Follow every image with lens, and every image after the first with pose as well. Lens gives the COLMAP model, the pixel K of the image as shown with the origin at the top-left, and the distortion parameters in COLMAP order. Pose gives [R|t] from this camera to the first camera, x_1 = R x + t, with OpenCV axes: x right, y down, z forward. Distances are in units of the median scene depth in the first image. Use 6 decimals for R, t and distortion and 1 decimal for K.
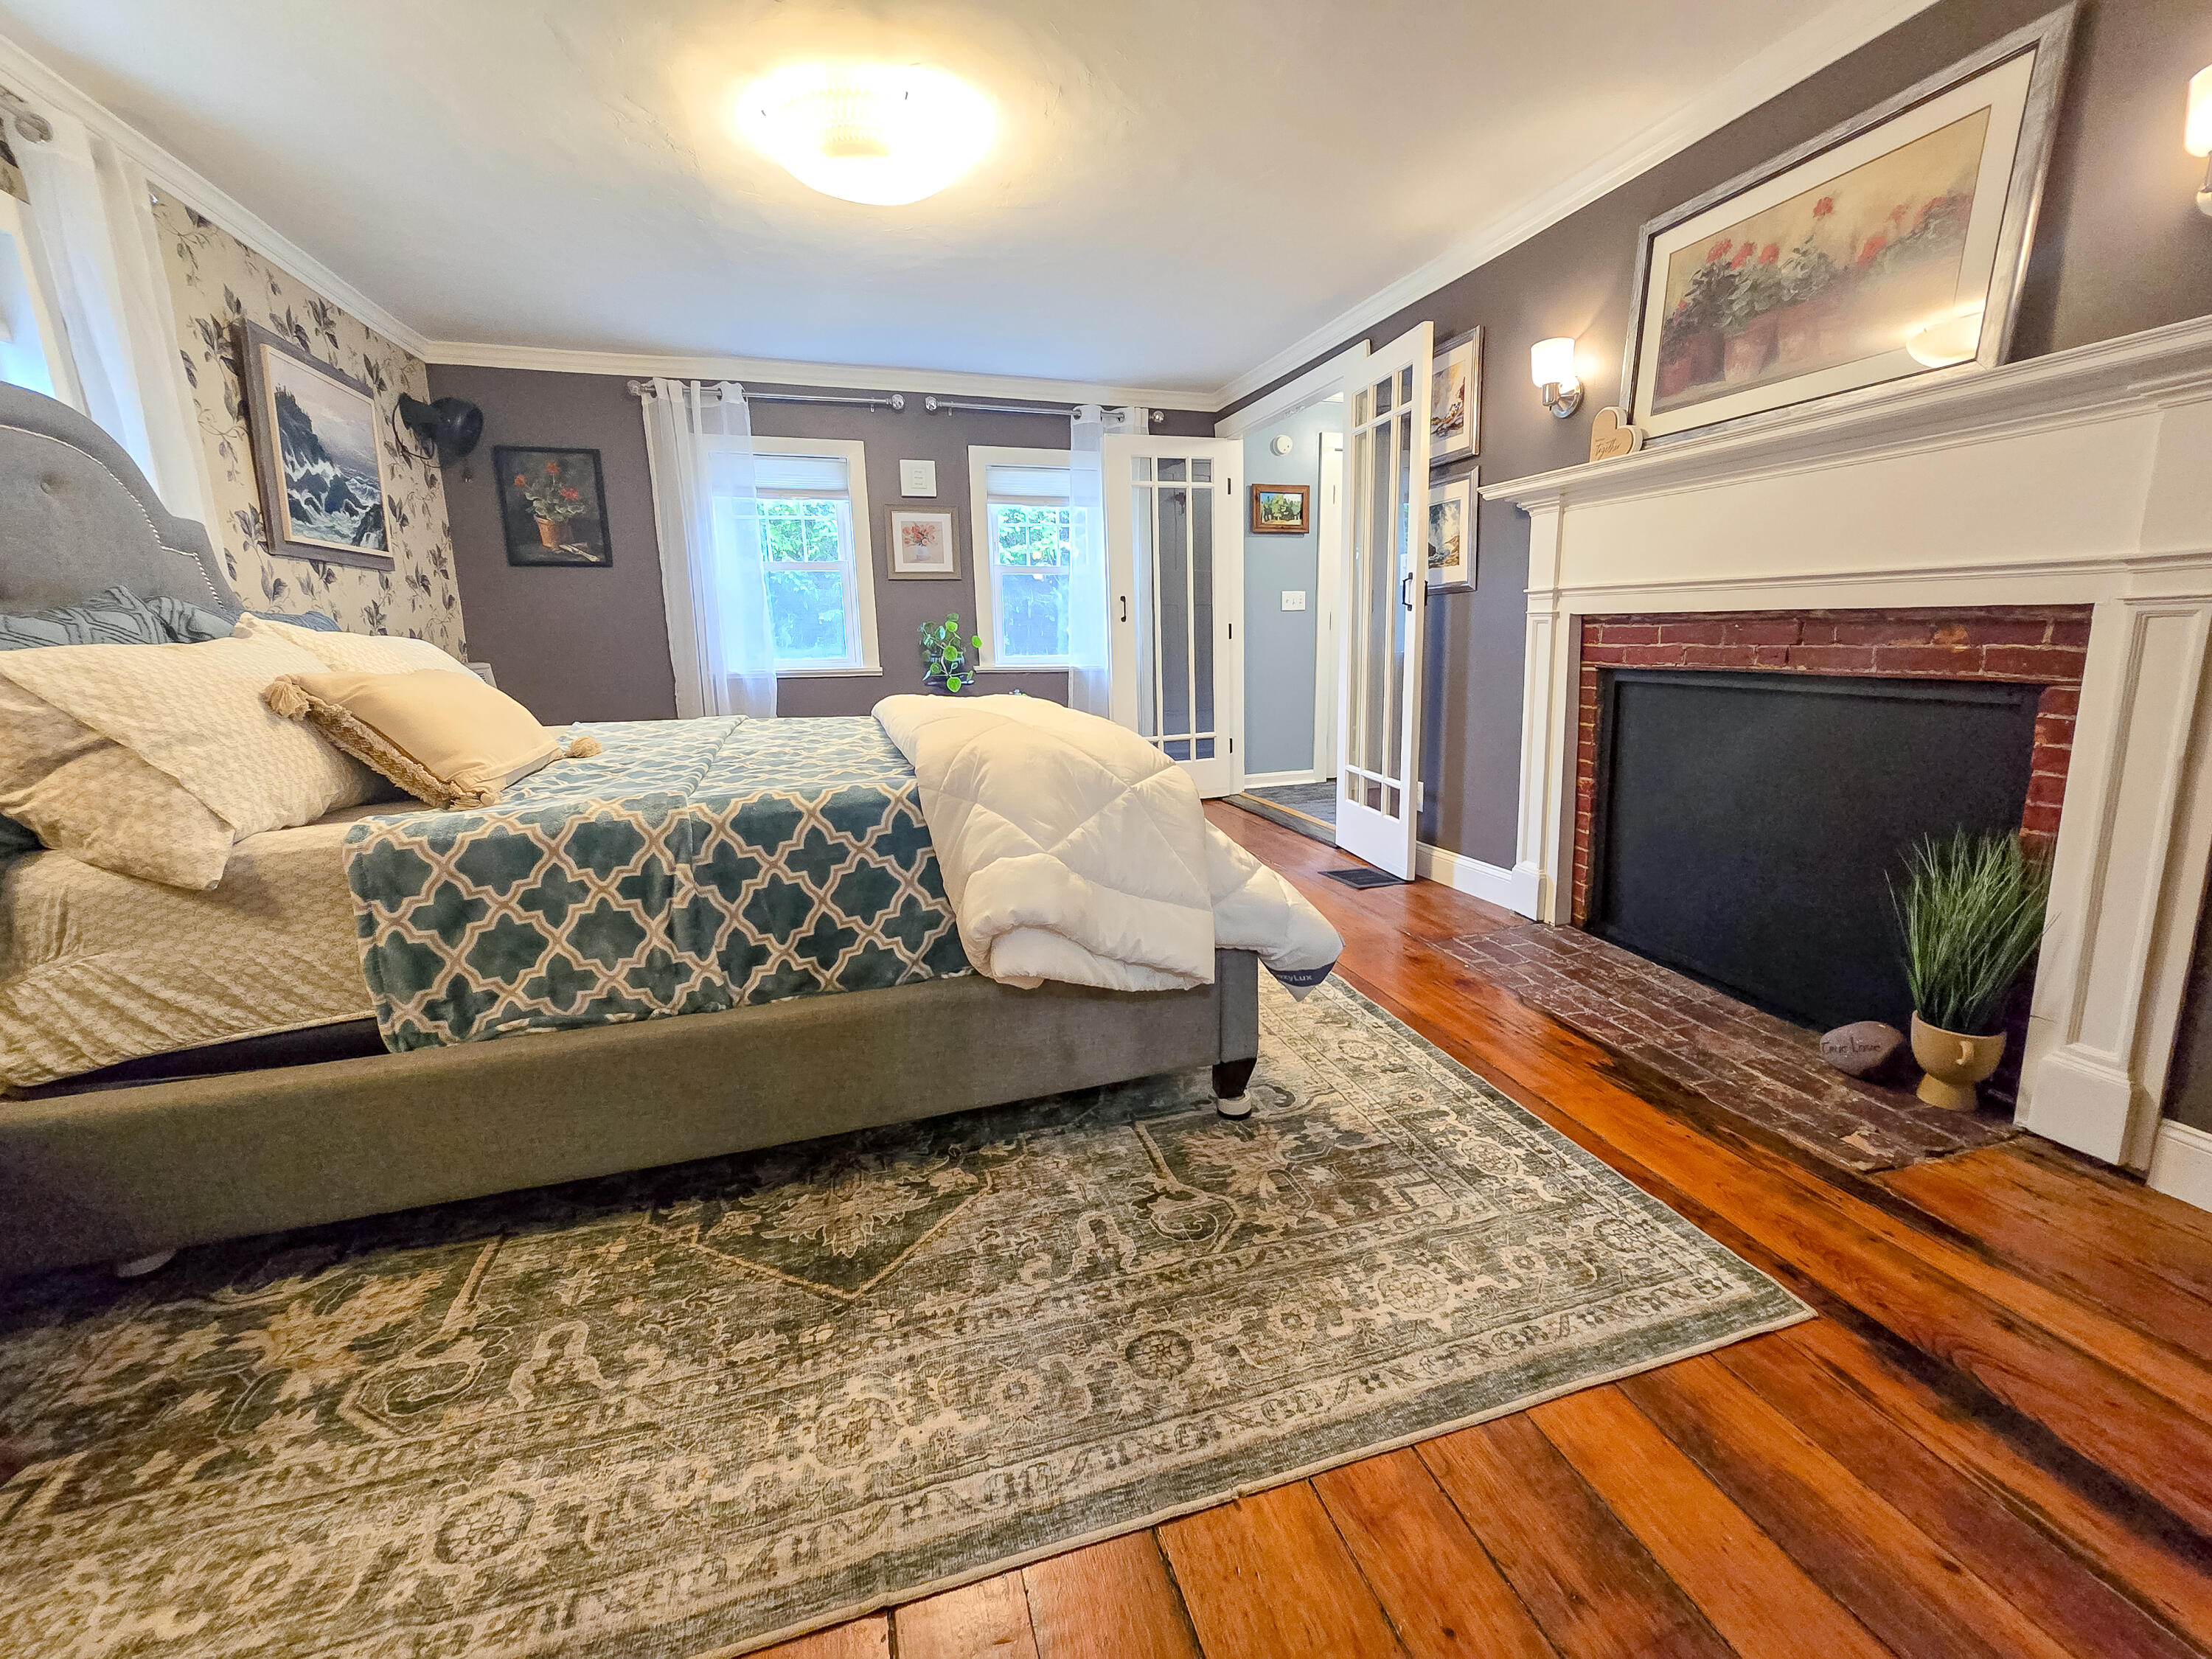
lens RADIAL K [[915.9, 0, 1099.3], [0, 915.9, 810.9], [0, 0, 1]] dist [-0.002817, 0.001408]
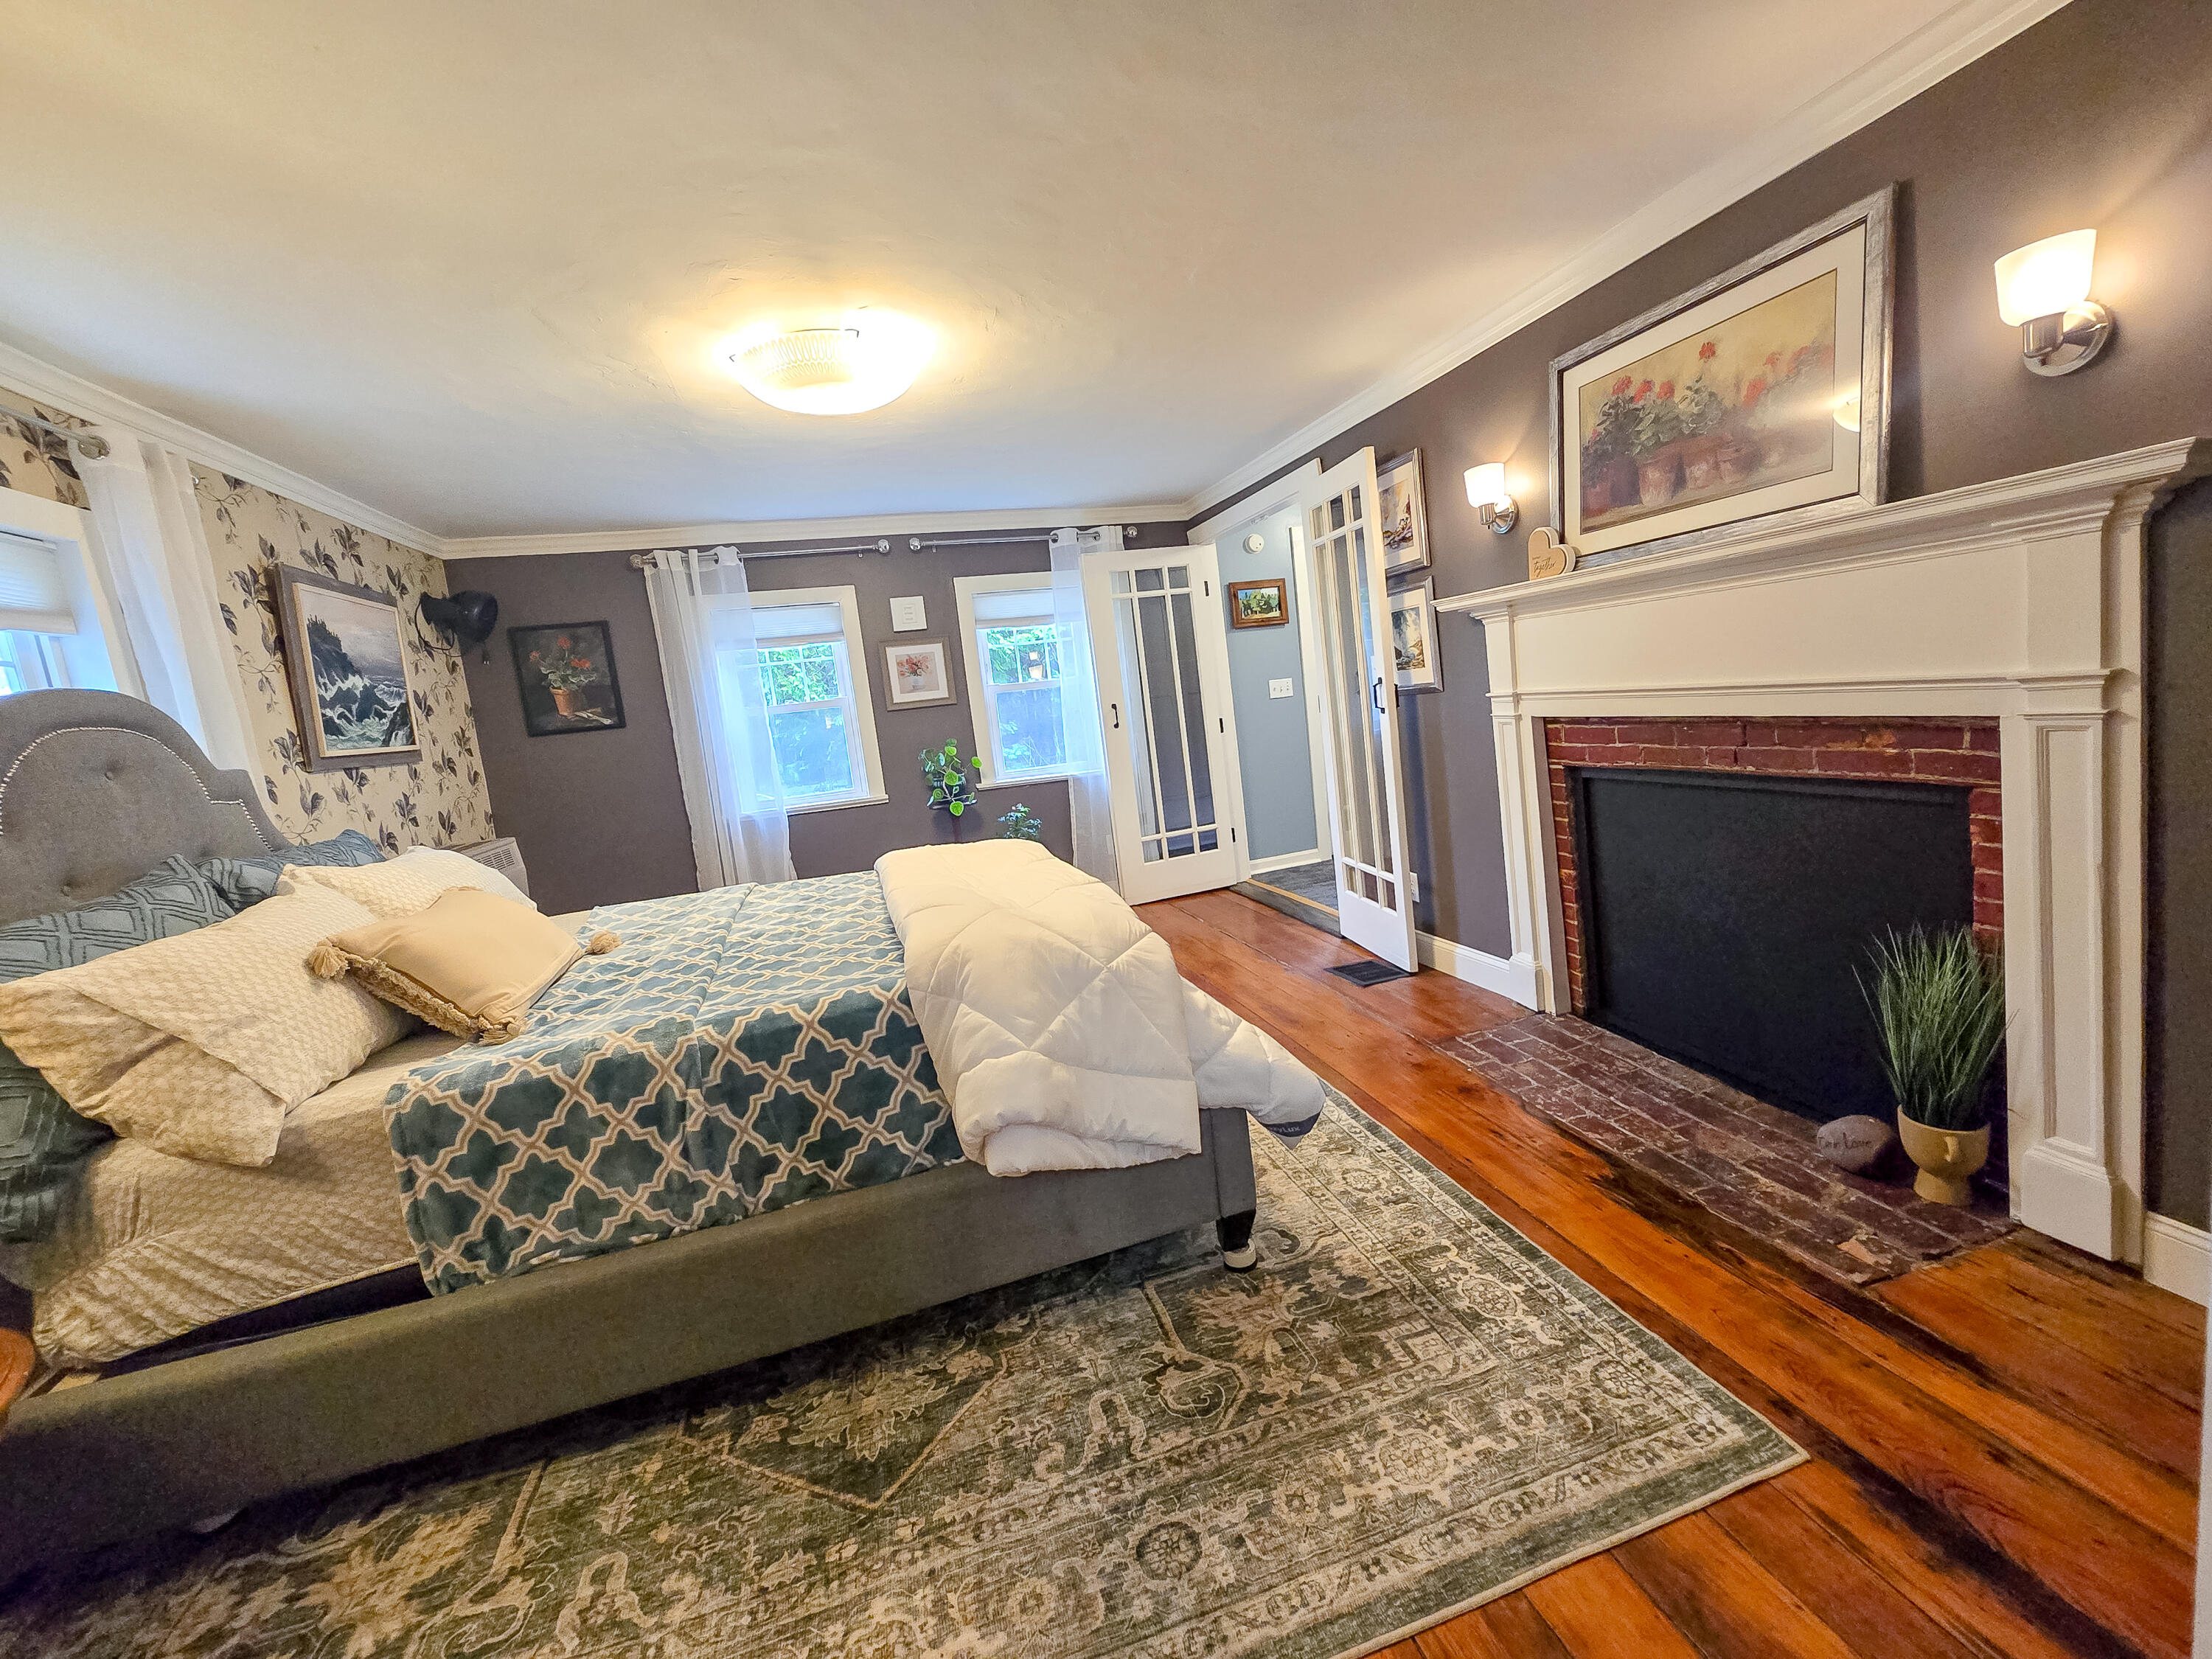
lens RADIAL K [[915.9, 0, 1099.6], [0, 915.9, 813.0], [0, 0, 1]] dist [-0.002817, 0.001408]
pose [[0.995610, -0.090804, -0.022719, 0.065585], [0.089146, 0.993852, -0.065653, -0.134038], [0.028541, 0.063340, 0.997584, -0.070339]]
